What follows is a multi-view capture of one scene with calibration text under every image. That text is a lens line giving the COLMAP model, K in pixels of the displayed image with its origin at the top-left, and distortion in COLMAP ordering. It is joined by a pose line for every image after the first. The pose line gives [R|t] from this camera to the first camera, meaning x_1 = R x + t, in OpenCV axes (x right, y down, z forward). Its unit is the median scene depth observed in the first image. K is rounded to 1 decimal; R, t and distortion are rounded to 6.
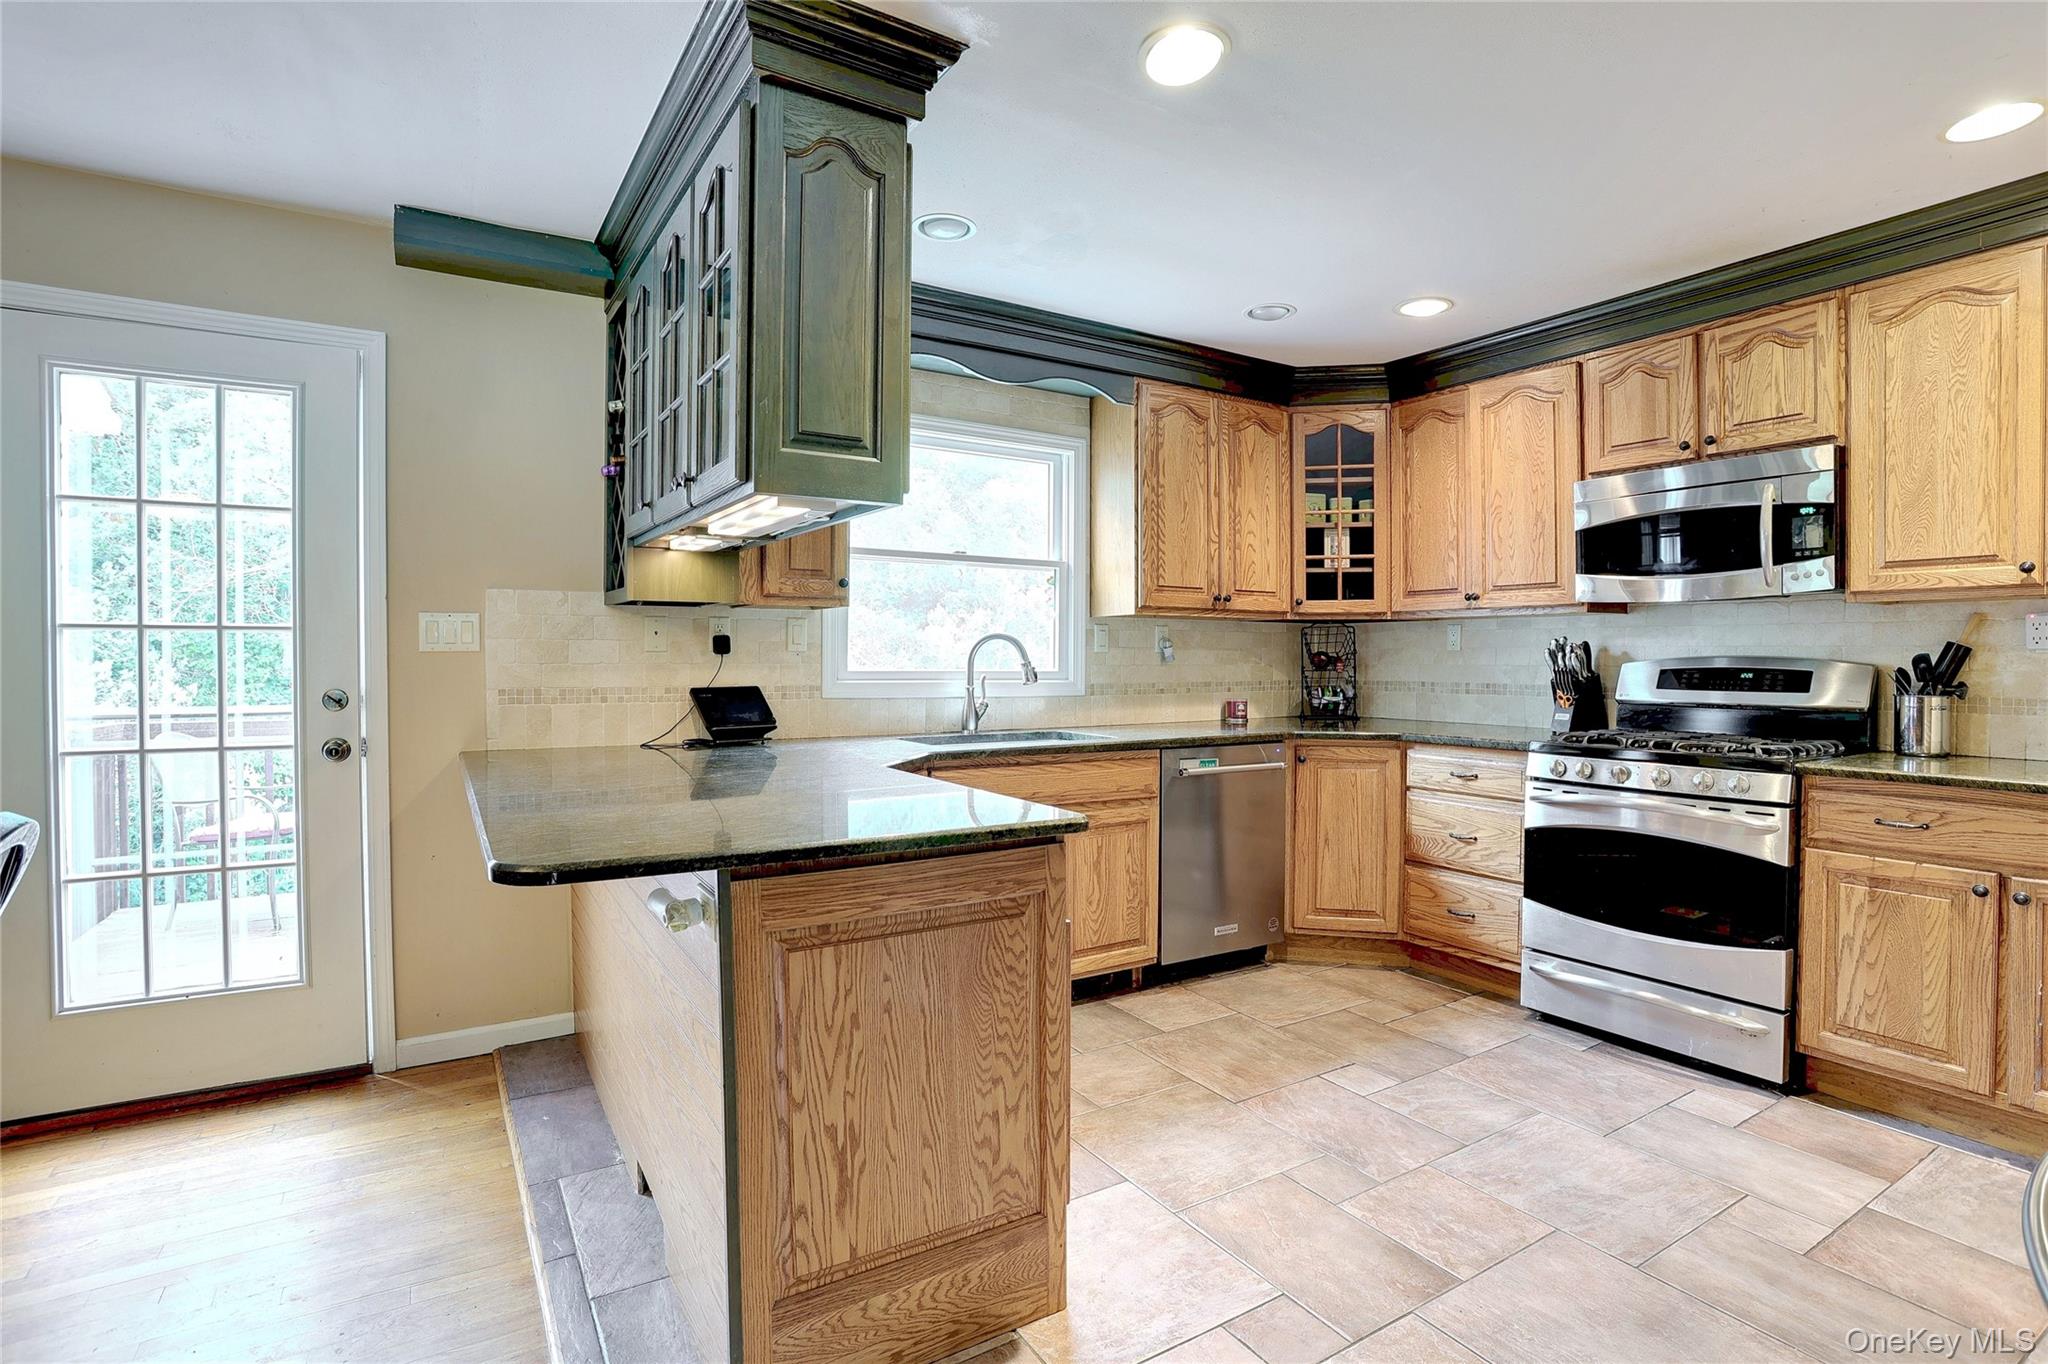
lens RADIAL K [[998.6, 0, 1013.9], [0, 998.6, 672.8], [0, 0, 1]] dist [-0.070333, 0.040154]
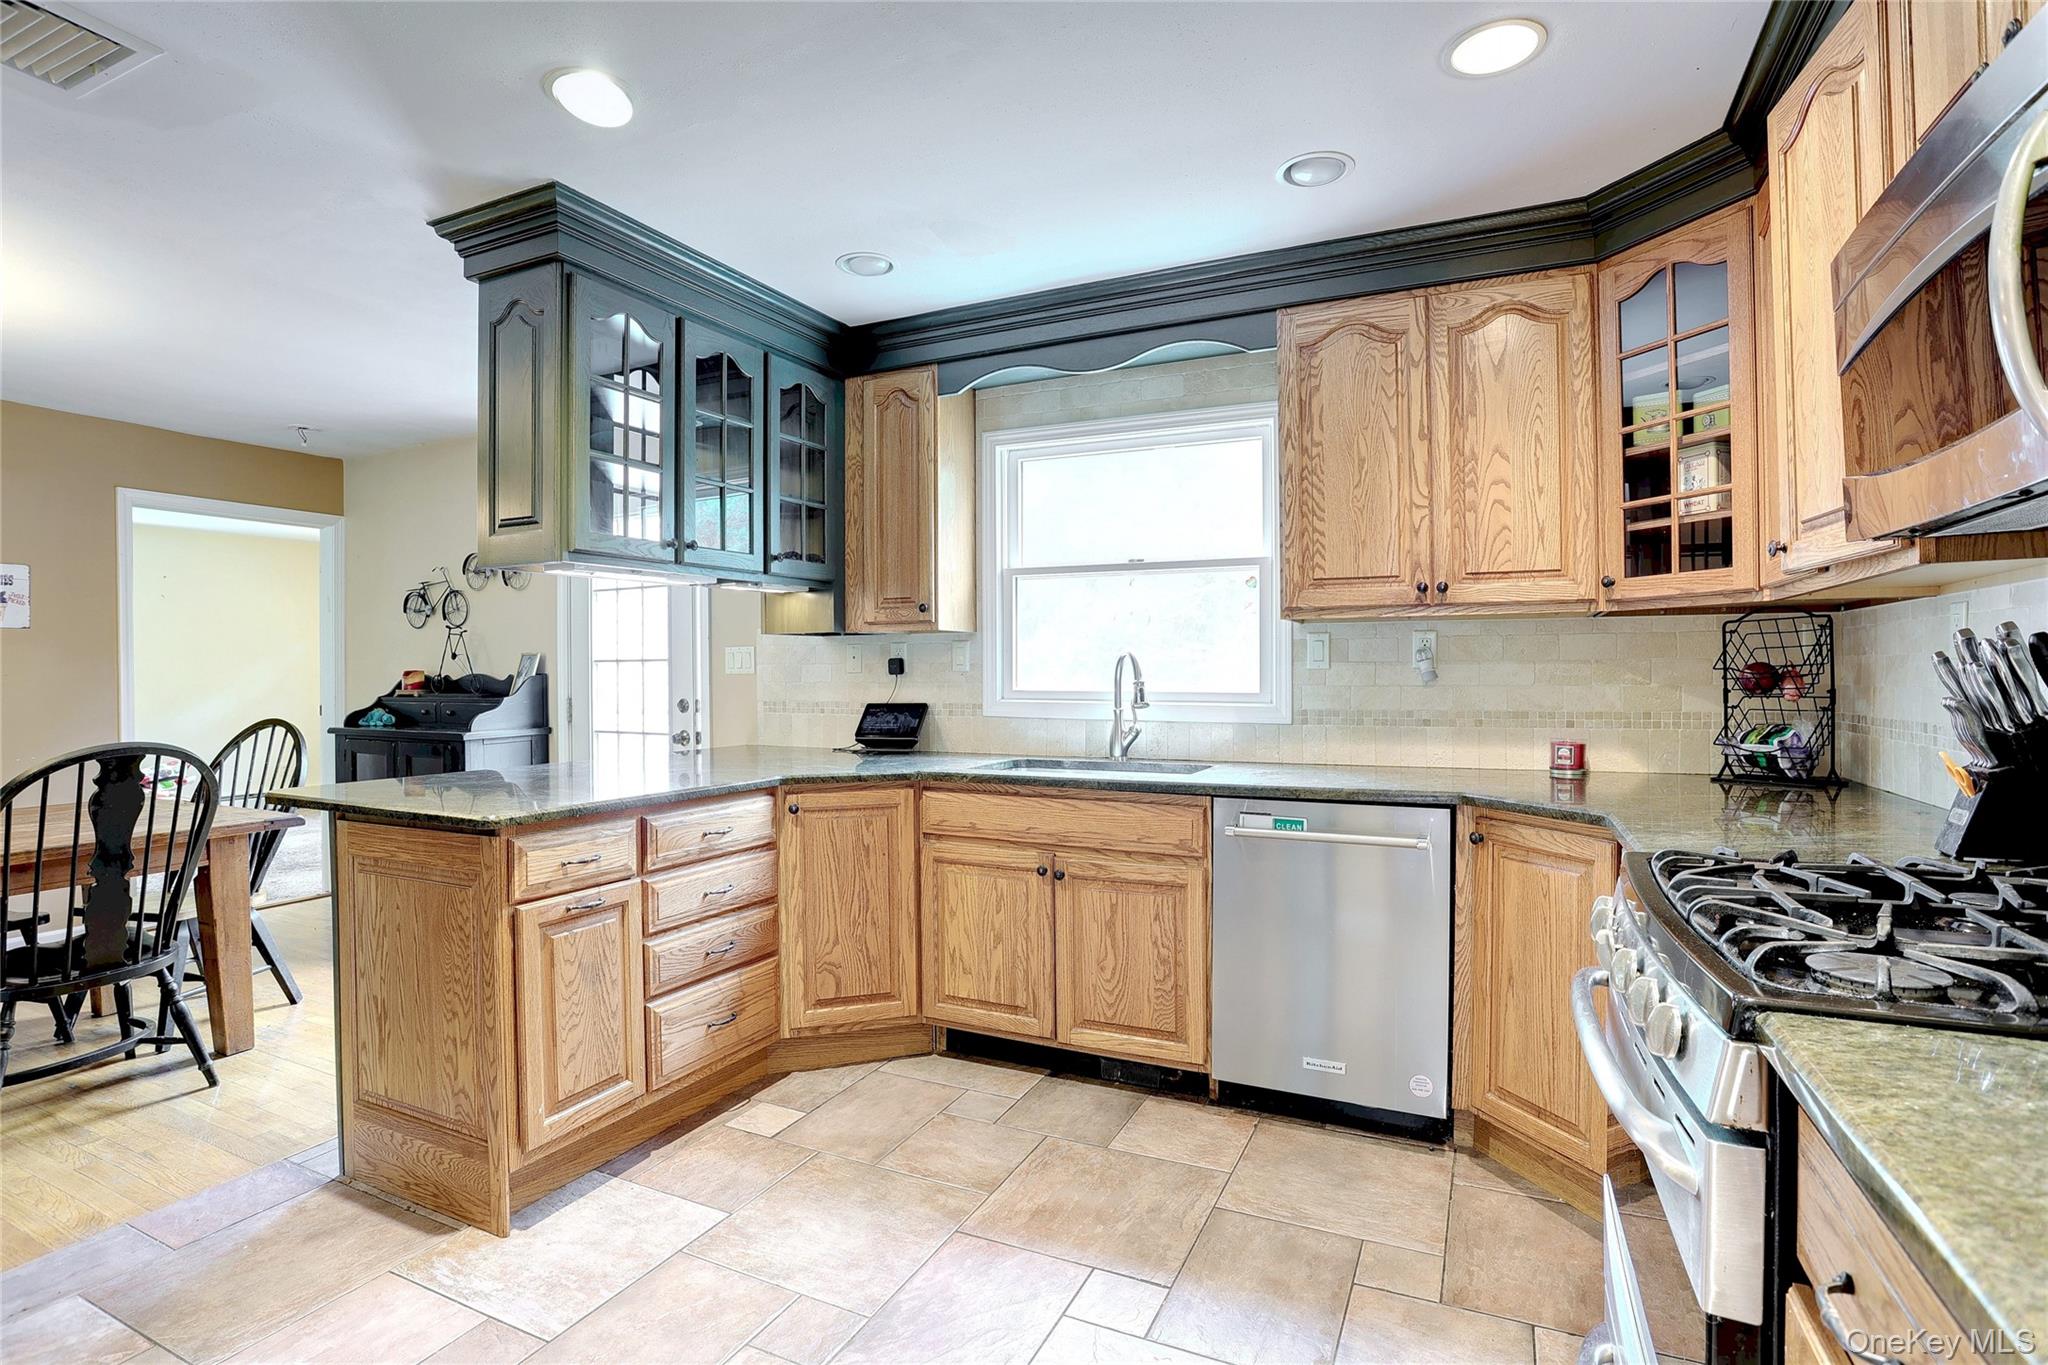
lens RADIAL K [[998.6, 0, 1013.9], [0, 998.6, 673.3], [0, 0, 1]] dist [-0.070333, 0.040154]
pose [[0.540956, -0.004927, -0.841036, 0.668223], [-0.007414, 0.999916, -0.010626, -0.008167], [0.841018, 0.011984, 0.540874, 0.431111]]
